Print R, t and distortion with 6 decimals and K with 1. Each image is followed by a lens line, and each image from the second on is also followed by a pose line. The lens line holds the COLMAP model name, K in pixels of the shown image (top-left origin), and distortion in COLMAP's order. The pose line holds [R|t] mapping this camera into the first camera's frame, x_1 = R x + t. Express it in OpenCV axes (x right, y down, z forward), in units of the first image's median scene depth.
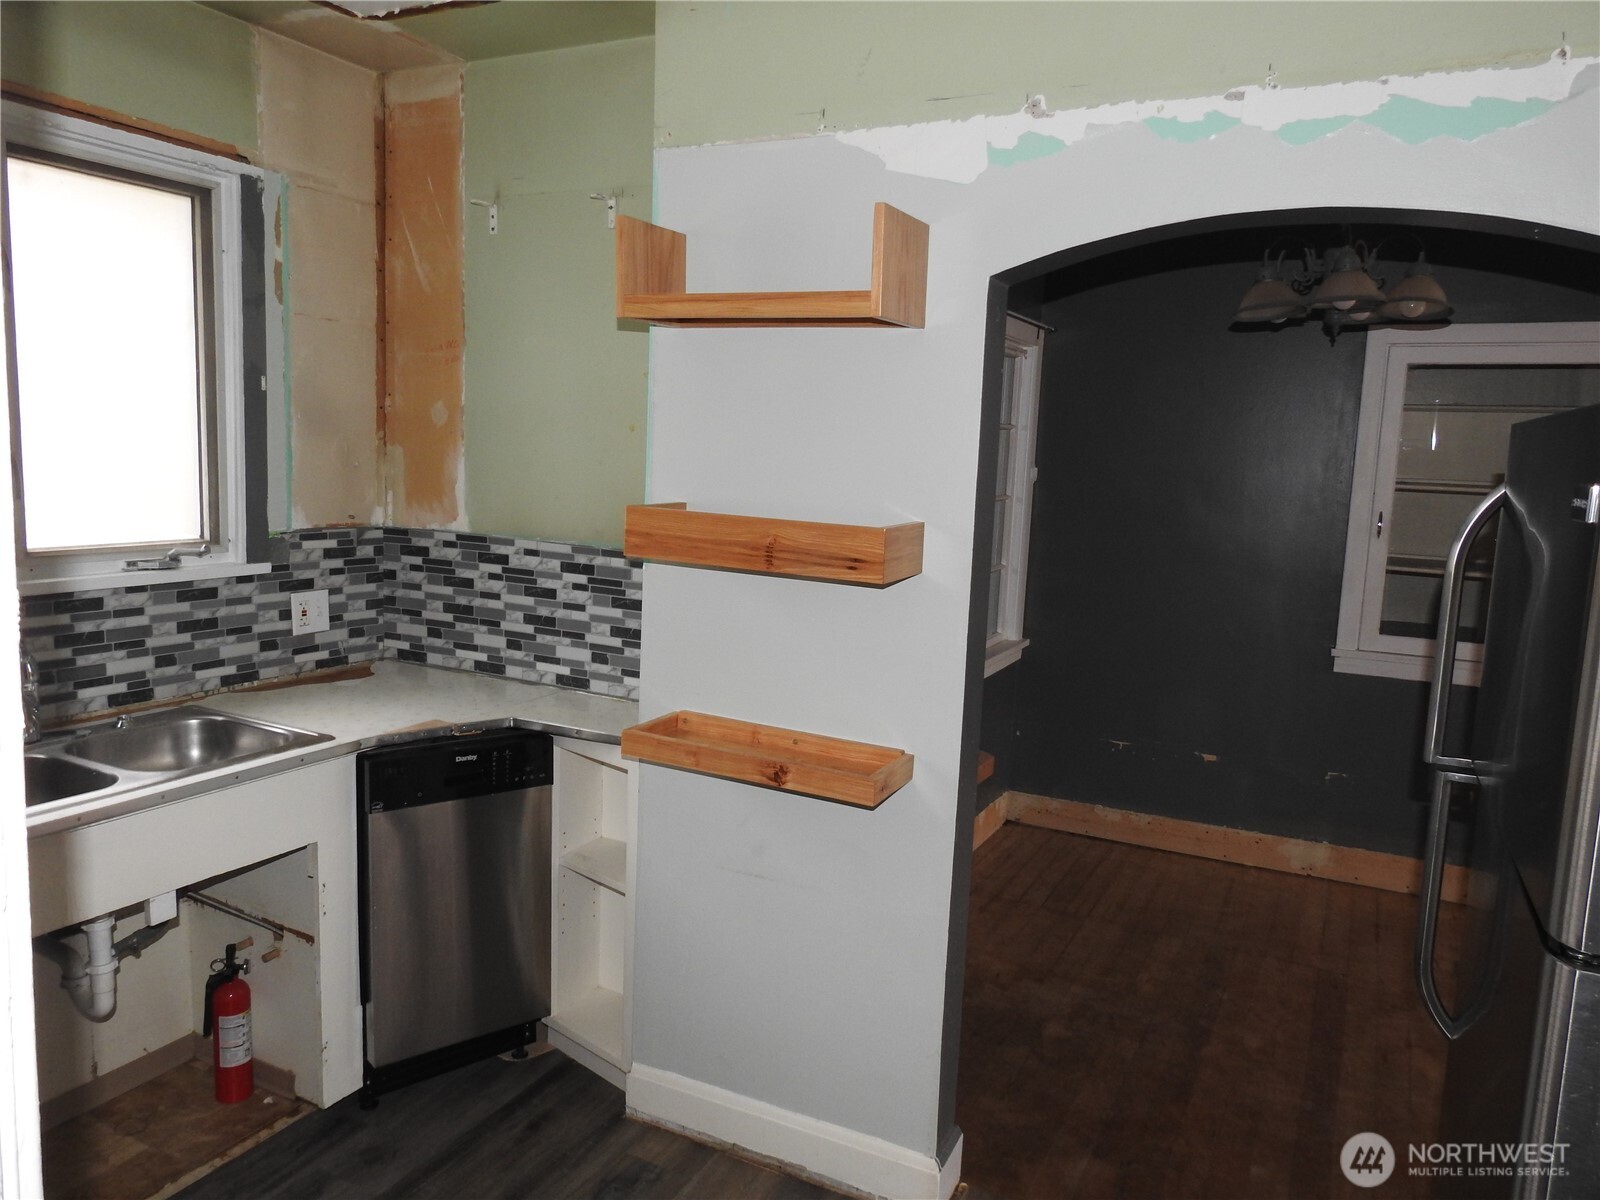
lens RADIAL K [[1144.3, 0, 800.0], [0, 1144.3, 600.0], [0, 0, 1]] dist [-0.006914, -0.002987]
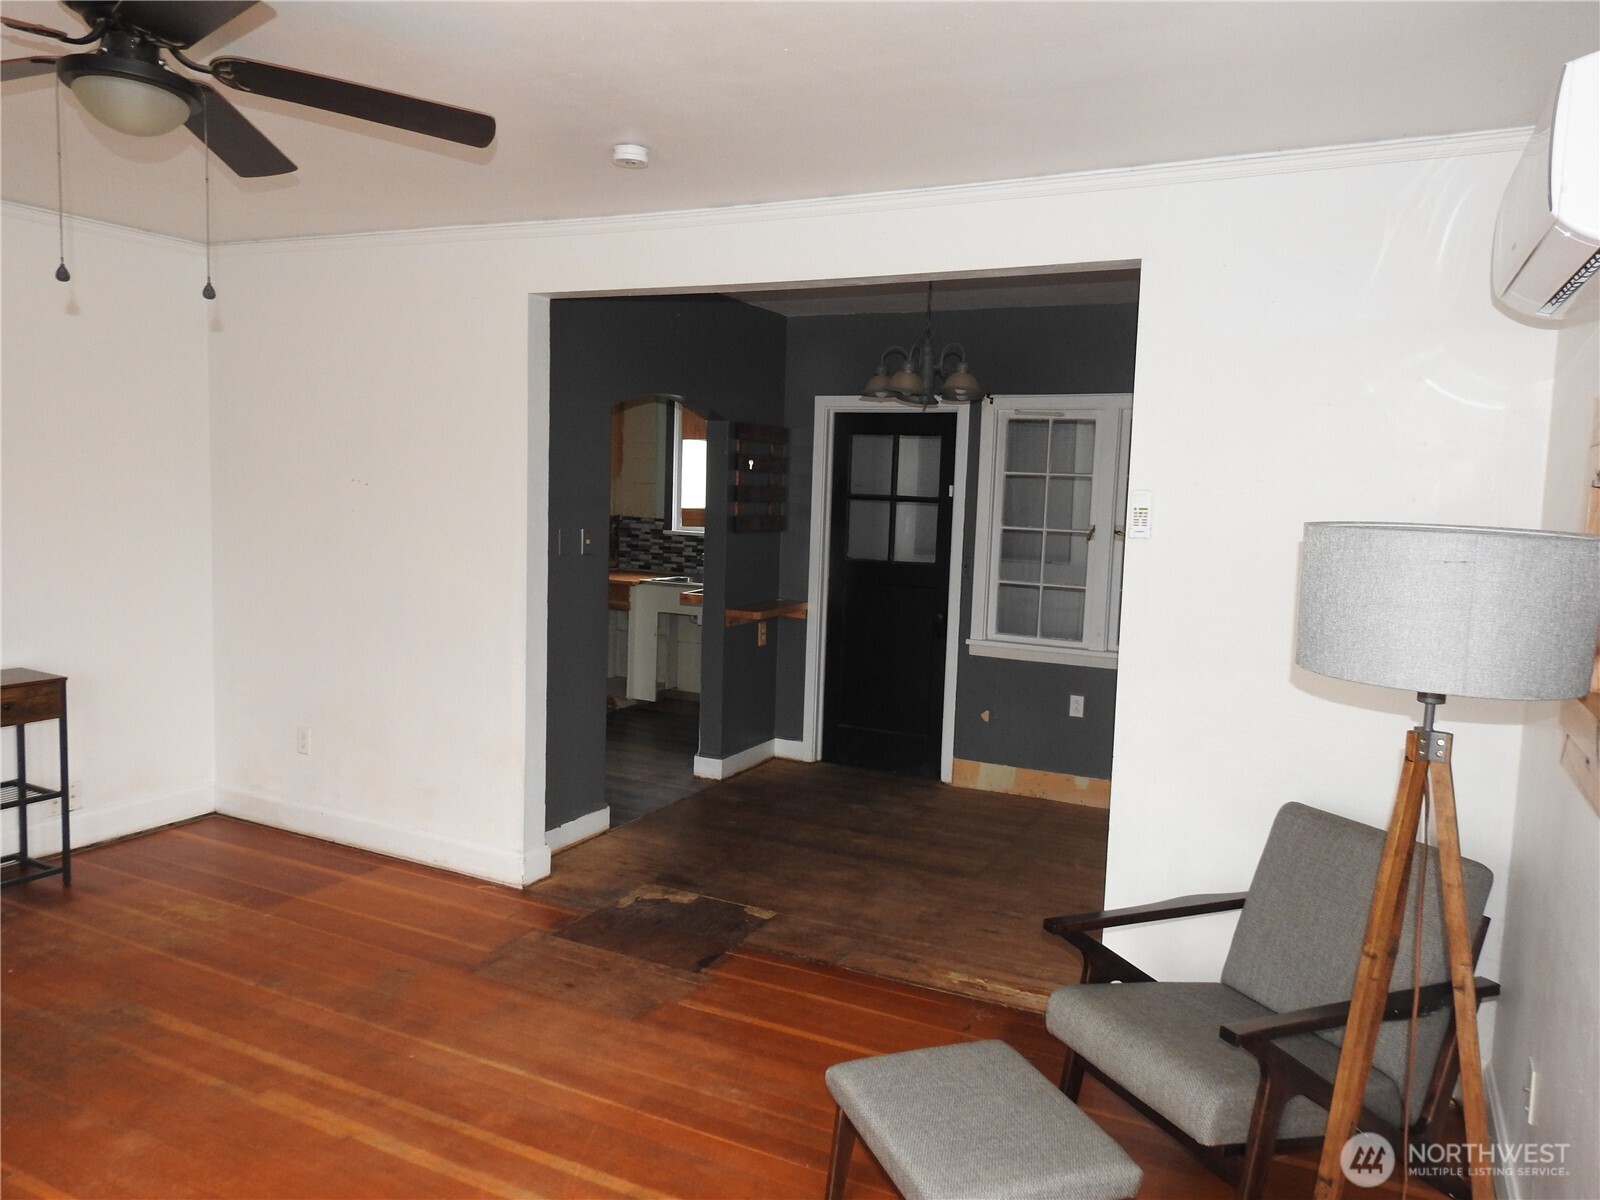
lens RADIAL K [[1144.3, 0, 800.0], [0, 1144.3, 600.0], [0, 0, 1]] dist [-0.006914, -0.002987]
pose [[0.007041, 0.065691, -0.997815, 1.480323], [-0.163333, 0.984515, 0.063662, -0.031754], [0.986546, 0.162528, 0.017661, 0.613427]]
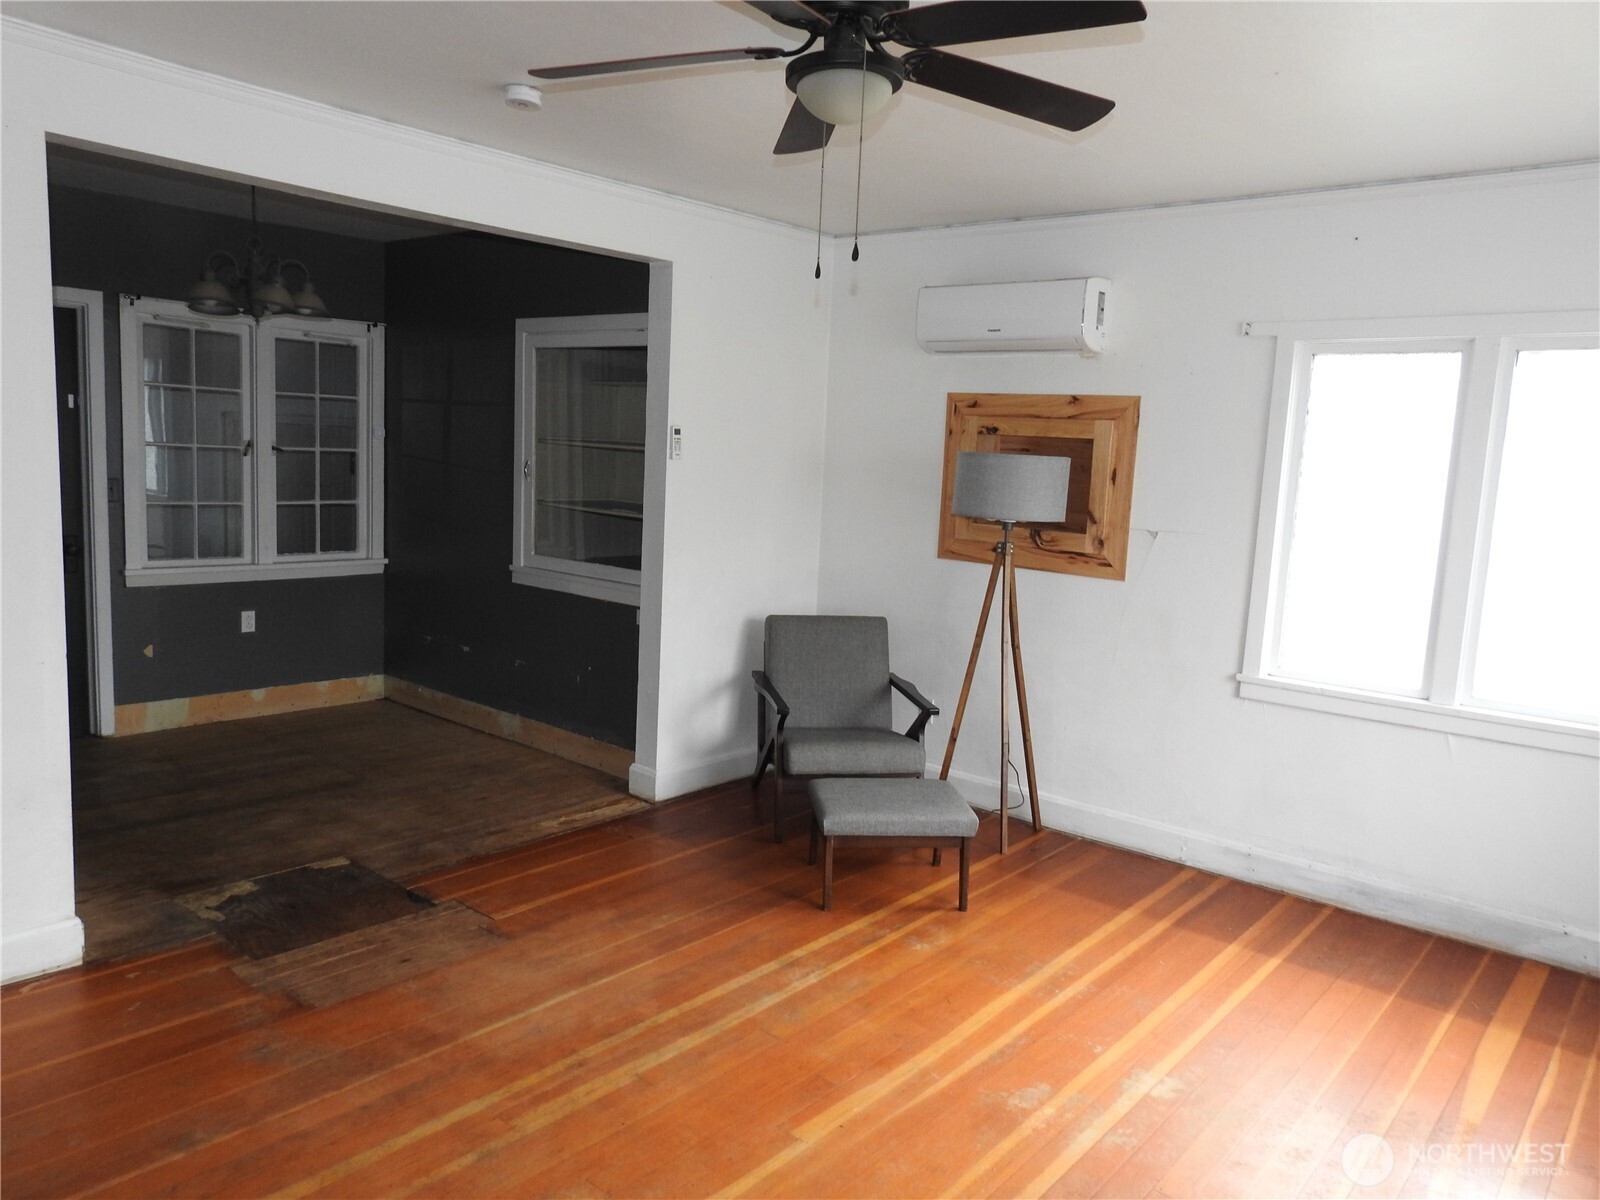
lens RADIAL K [[1144.3, 0, 800.0], [0, 1144.3, 600.0], [0, 0, 1]] dist [-0.006914, -0.002987]
pose [[0.974199, 0.049418, -0.220216, 1.082166], [-0.051093, 0.998692, -0.001914, 0.068433], [0.219833, 0.013116, 0.975449, -0.210901]]
